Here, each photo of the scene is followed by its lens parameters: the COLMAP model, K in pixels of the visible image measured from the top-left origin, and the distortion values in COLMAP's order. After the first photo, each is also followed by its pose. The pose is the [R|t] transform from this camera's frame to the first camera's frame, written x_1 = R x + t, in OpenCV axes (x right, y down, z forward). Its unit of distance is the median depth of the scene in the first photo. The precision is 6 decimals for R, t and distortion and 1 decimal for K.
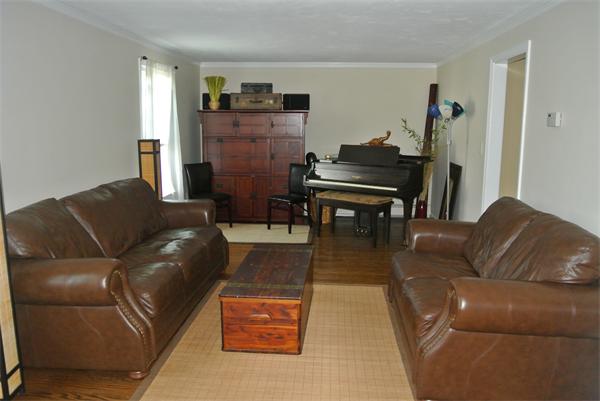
lens RADIAL K [[516.6, 0, 321.5], [0, 516.6, 215.8], [0, 0, 1]] dist [-0.085375, 0.018304]
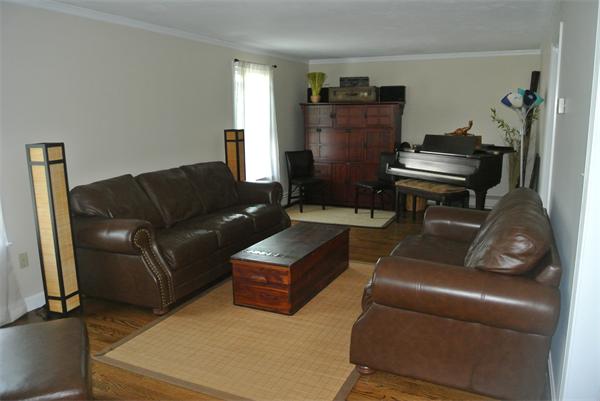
lens RADIAL K [[516.6, 0, 321.5], [0, 516.6, 215.8], [0, 0, 1]] dist [-0.085375, 0.018304]
pose [[0.925398, 0.057440, -0.374619, 0.245777], [-0.051215, 0.998334, 0.026559, 0.006751], [0.375521, -0.005392, 0.926798, -0.024844]]
